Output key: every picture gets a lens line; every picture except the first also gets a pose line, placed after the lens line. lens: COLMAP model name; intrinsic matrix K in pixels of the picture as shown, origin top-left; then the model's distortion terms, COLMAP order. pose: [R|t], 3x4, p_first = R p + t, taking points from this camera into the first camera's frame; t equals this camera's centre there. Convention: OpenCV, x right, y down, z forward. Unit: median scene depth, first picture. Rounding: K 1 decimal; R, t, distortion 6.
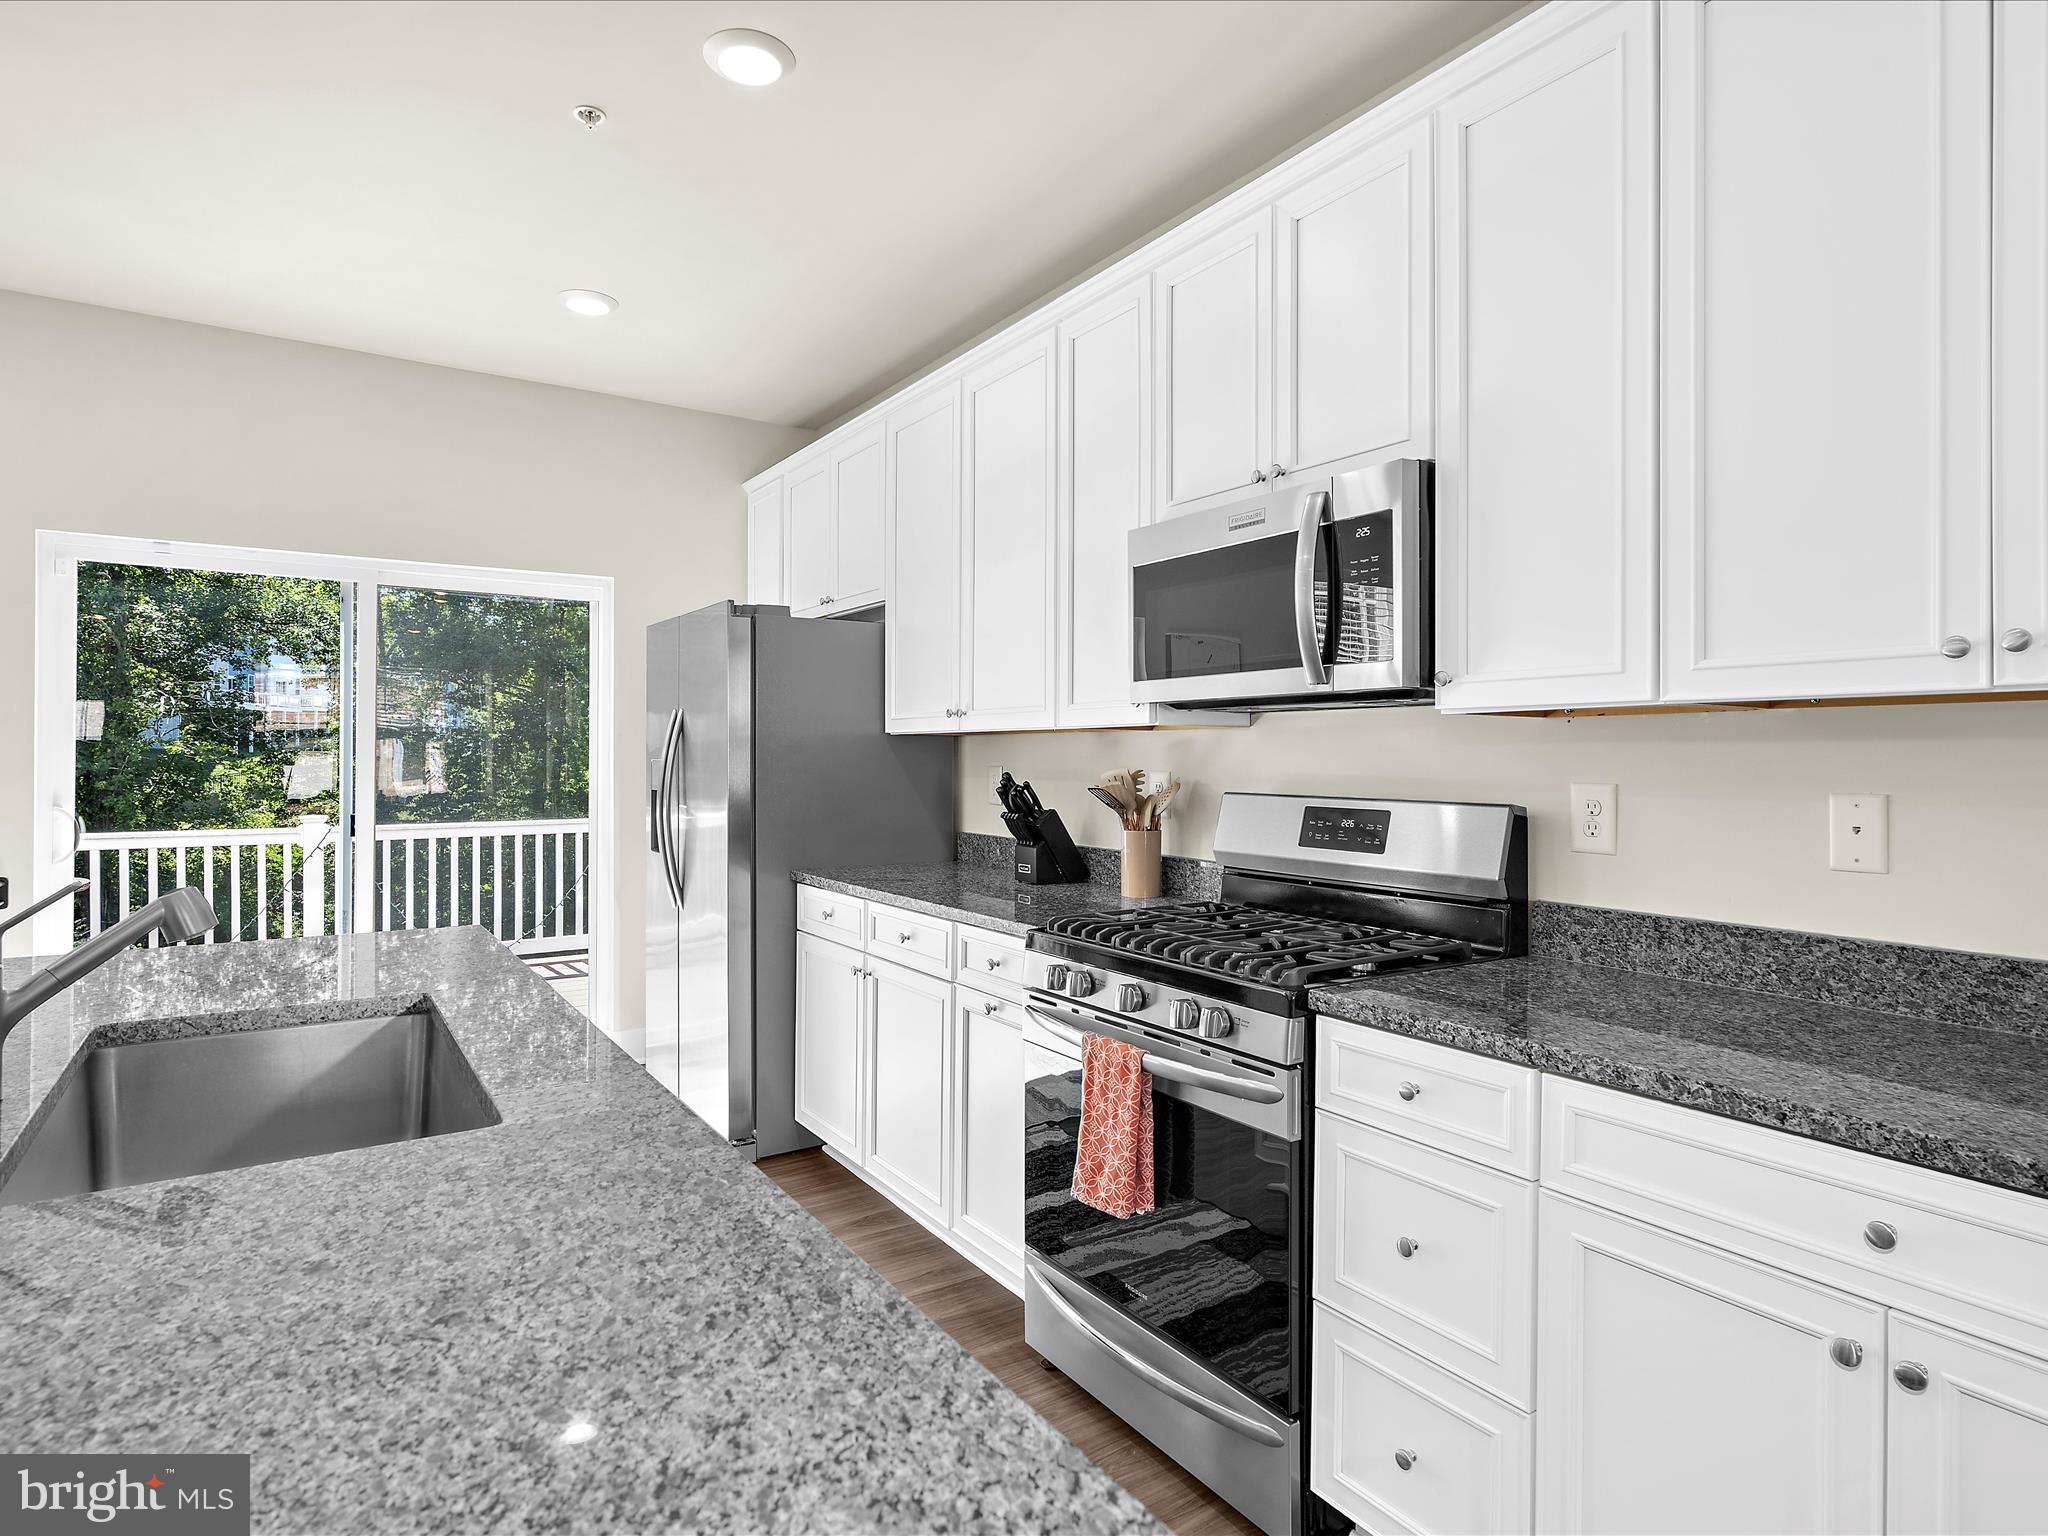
lens RADIAL K [[1115.5, 0, 1024.0], [0, 1115.5, 768.0], [0, 0, 1]] dist [0.015487, 0.000081]
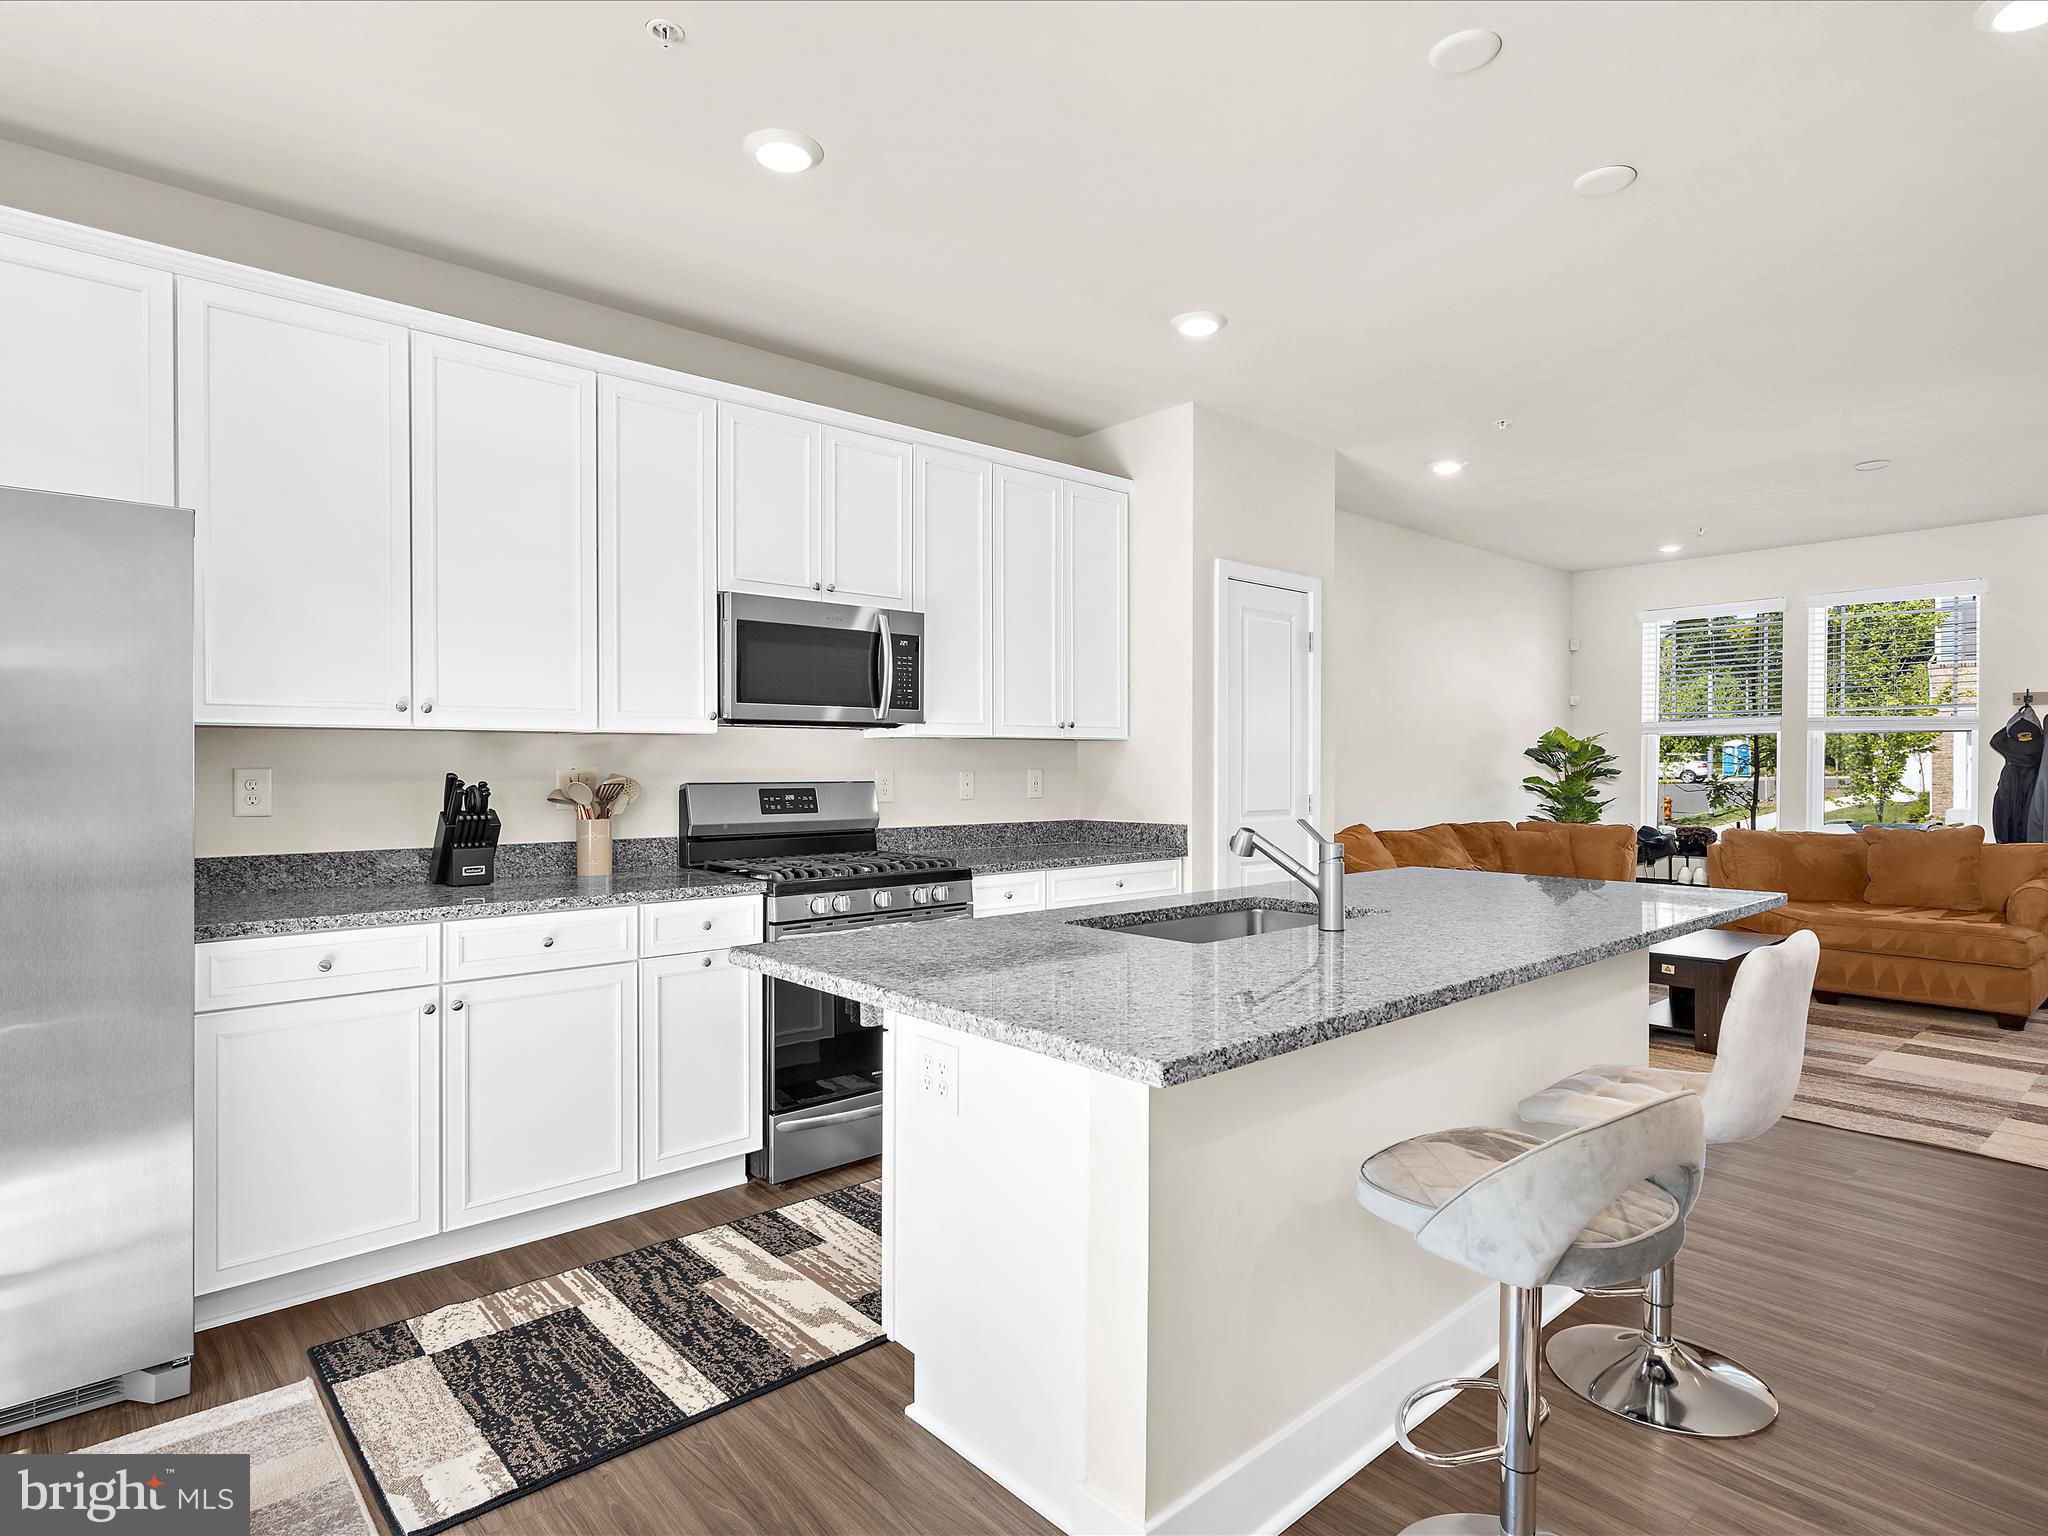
lens RADIAL K [[1115.5, 0, 1024.0], [0, 1115.5, 768.0], [0, 0, 1]] dist [0.015487, 0.000081]
pose [[-0.158905, -0.005189, 0.987280, -1.264558], [0.008717, 0.999940, 0.006658, -0.001805], [-0.987255, 0.009665, -0.158851, 0.835699]]
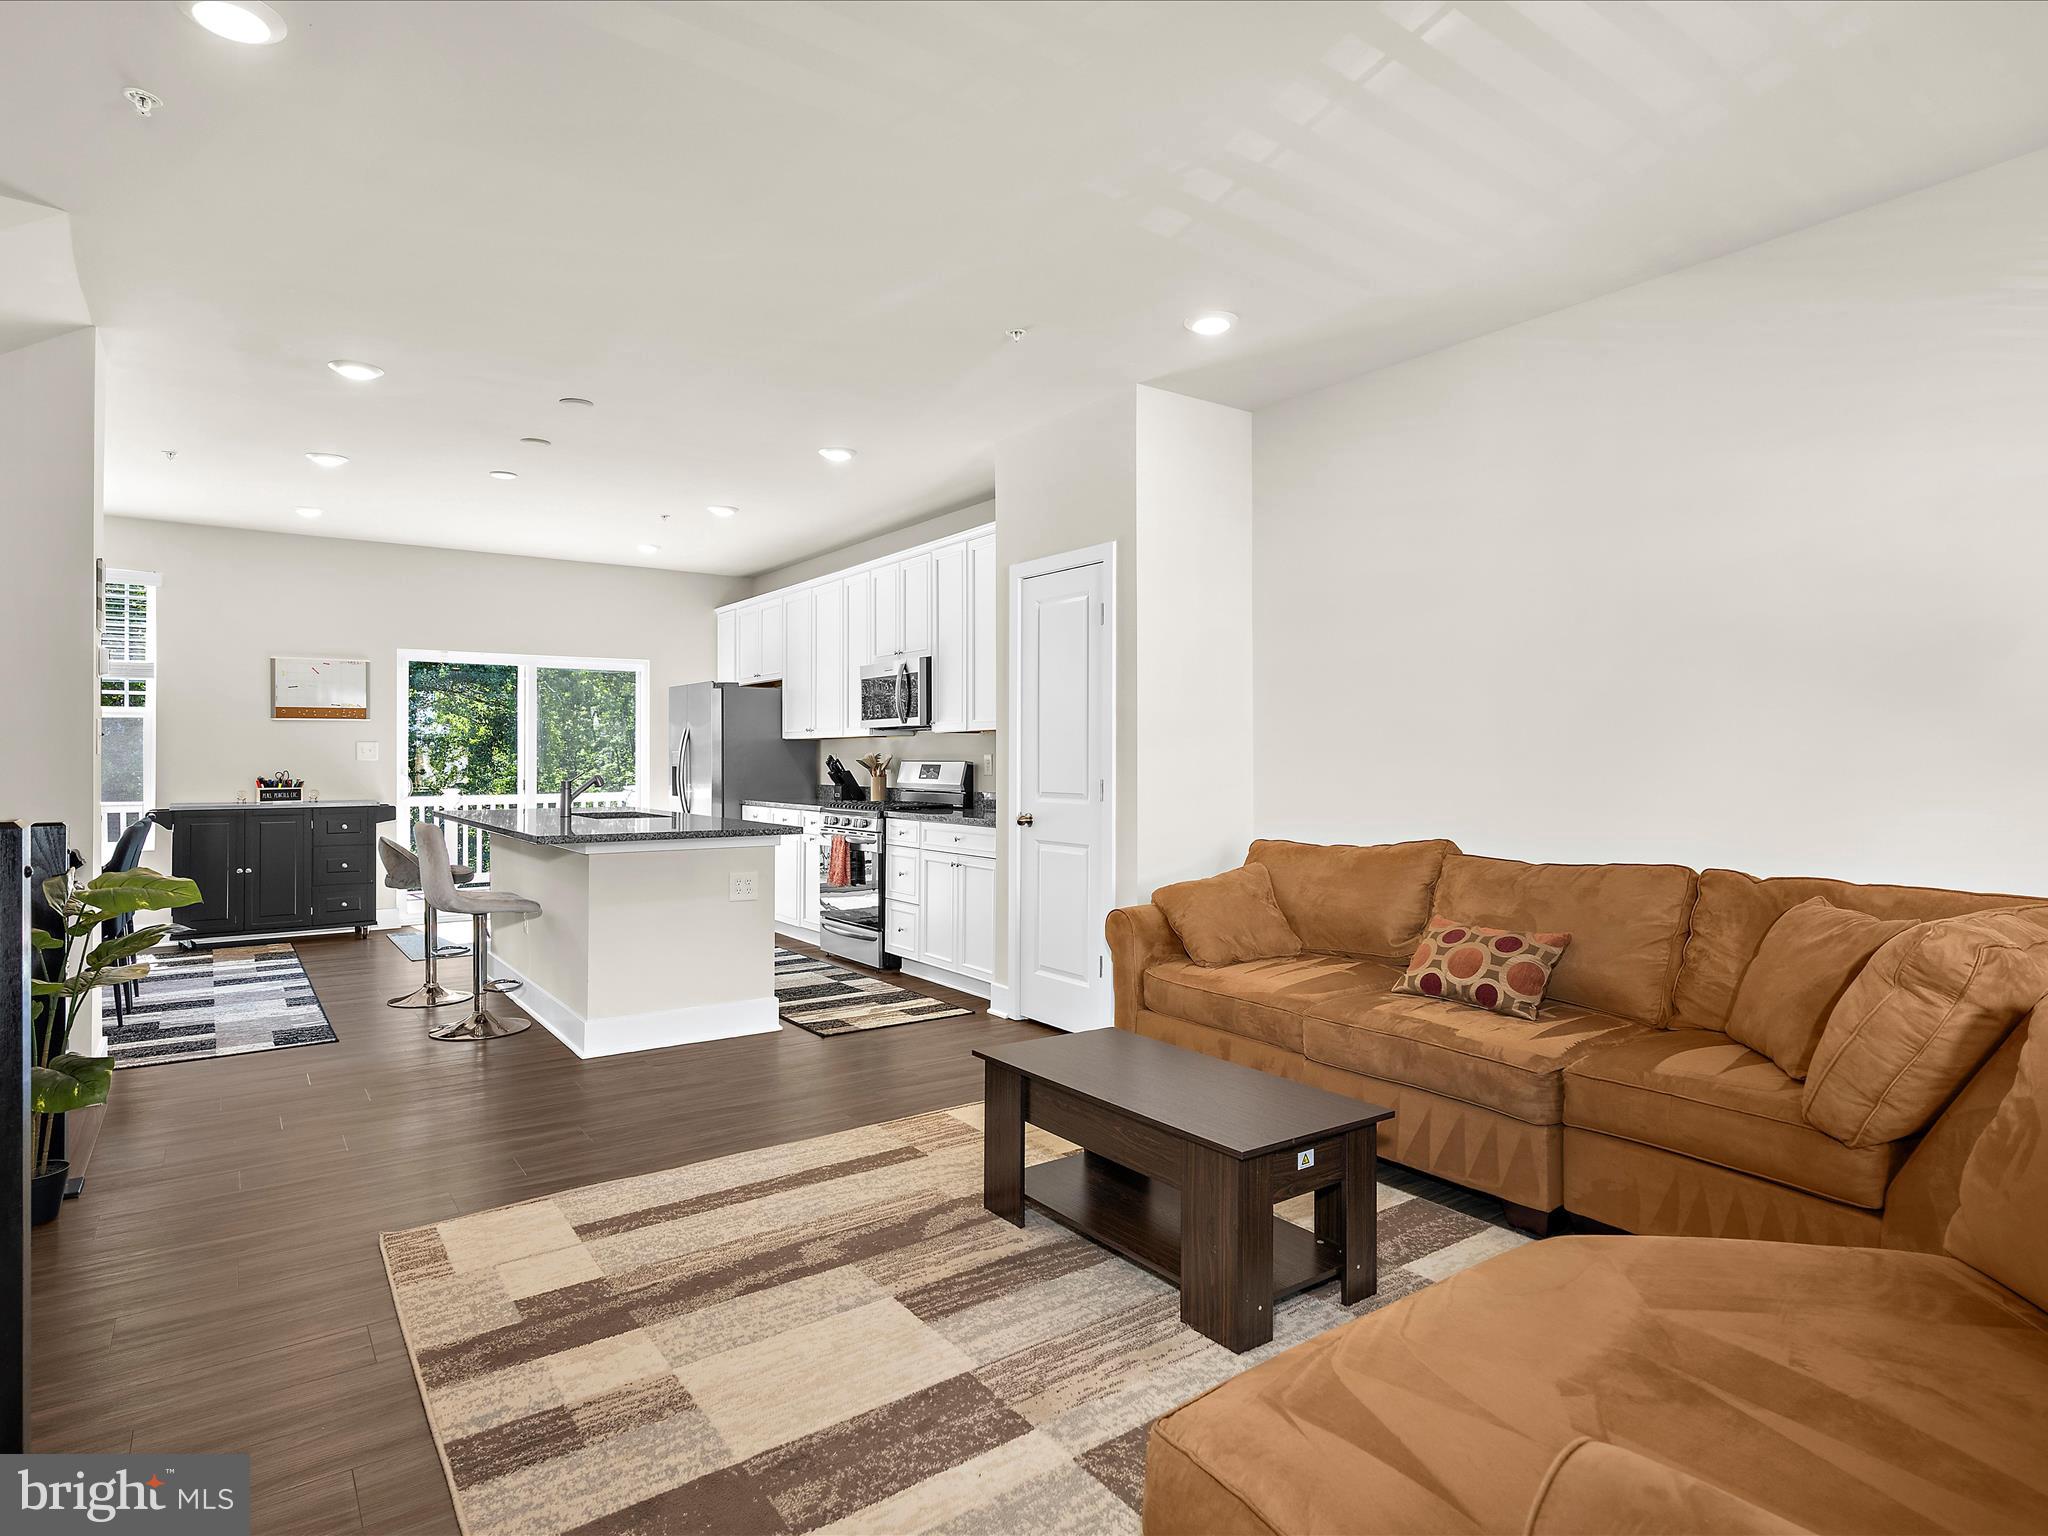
lens RADIAL K [[1115.5, 0, 1024.0], [0, 1115.5, 768.0], [0, 0, 1]] dist [0.015487, 0.000081]
pose [[0.999324, -0.004048, 0.036526, 0.388099], [0.004169, 0.999986, -0.003229, 0.050979], [-0.036513, 0.003379, 0.999327, -1.749214]]
